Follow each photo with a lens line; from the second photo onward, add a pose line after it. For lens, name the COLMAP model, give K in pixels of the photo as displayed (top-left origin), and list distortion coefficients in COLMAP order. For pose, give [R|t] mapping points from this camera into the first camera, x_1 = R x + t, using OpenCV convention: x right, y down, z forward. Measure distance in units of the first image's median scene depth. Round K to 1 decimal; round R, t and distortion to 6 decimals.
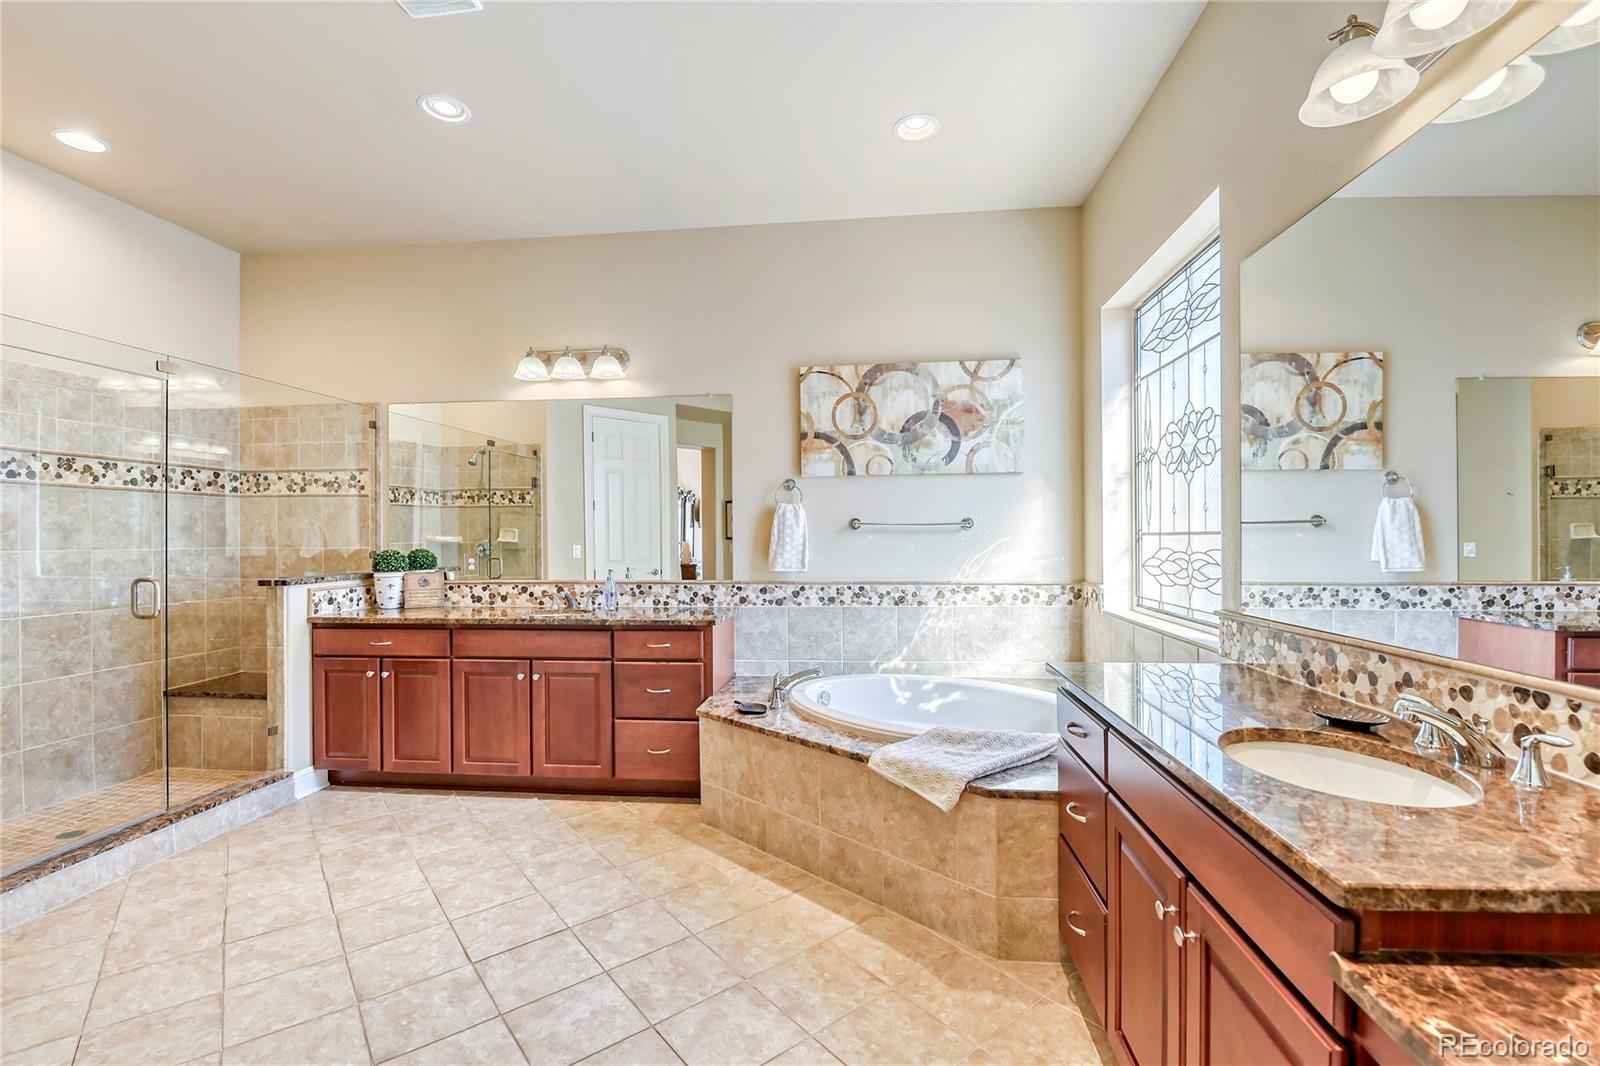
lens RADIAL K [[692.4, 0, 808.5], [0, 692.4, 535.3], [0, 0, 1]] dist [-0.012878, -0.000973]
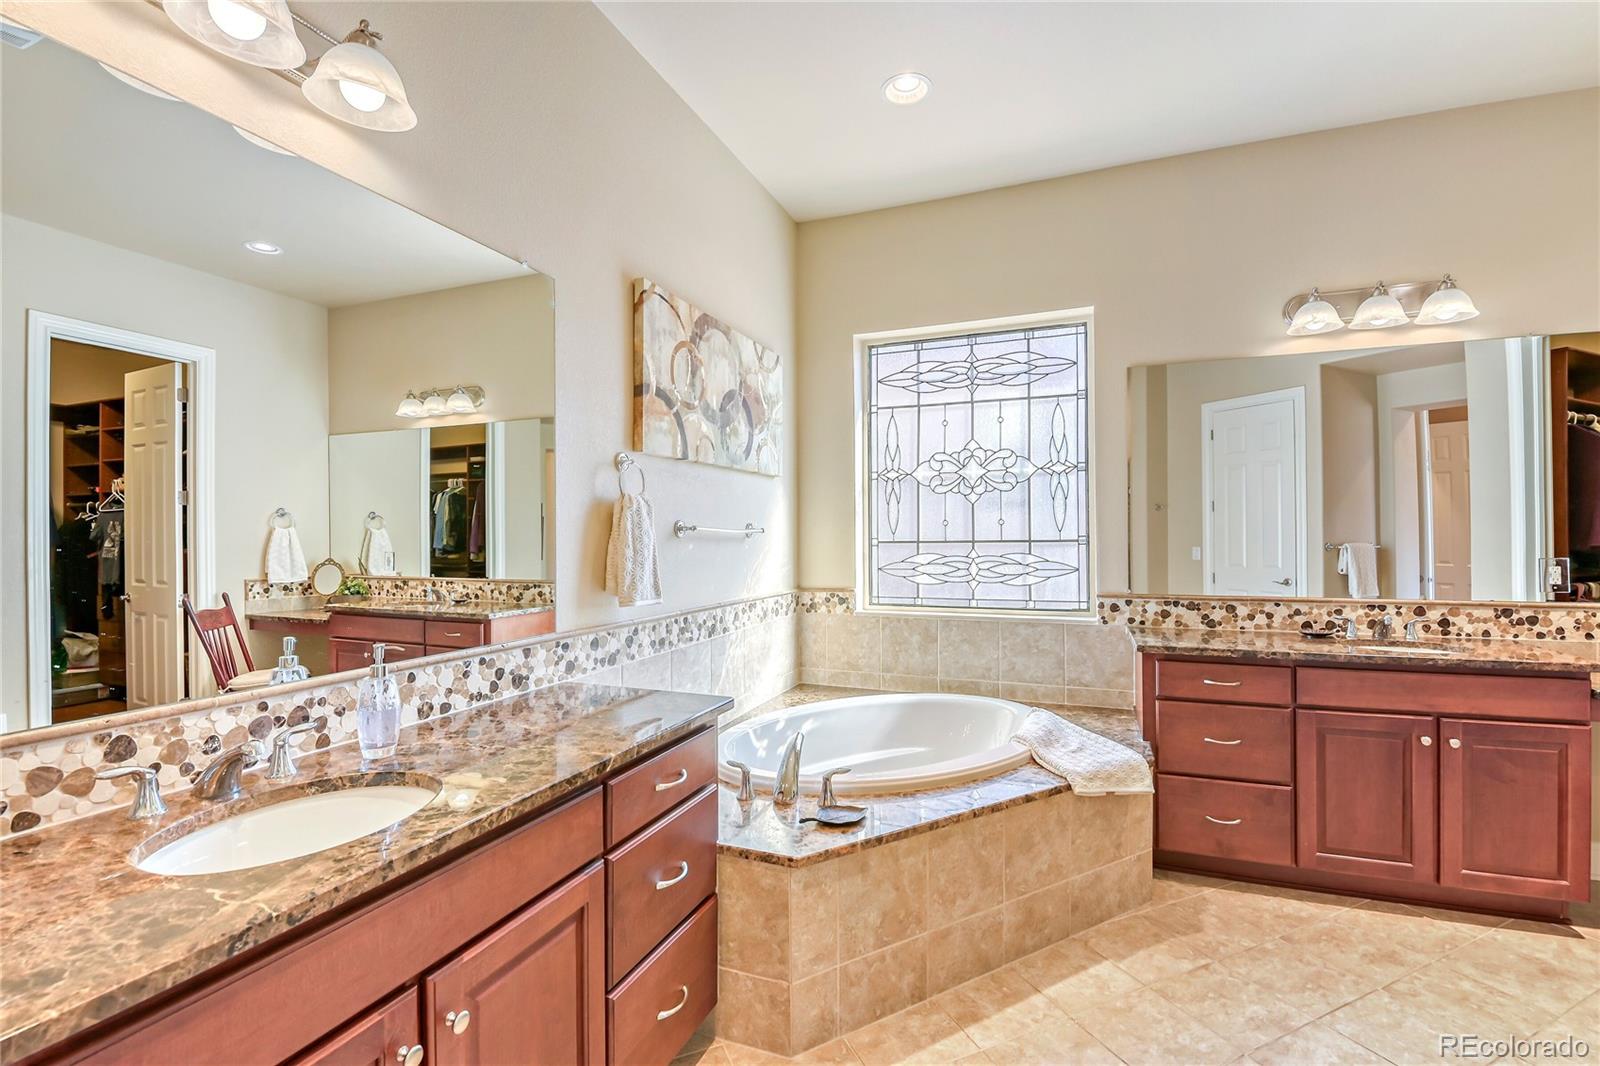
lens RADIAL K [[692.4, 0, 808.5], [0, 692.4, 535.3], [0, 0, 1]] dist [-0.012878, -0.000973]
pose [[0.273894, 0.005849, 0.961742, -0.575704], [0.003096, 0.999971, -0.006964, -0.004807], [-0.961755, 0.004885, 0.273868, 0.690873]]
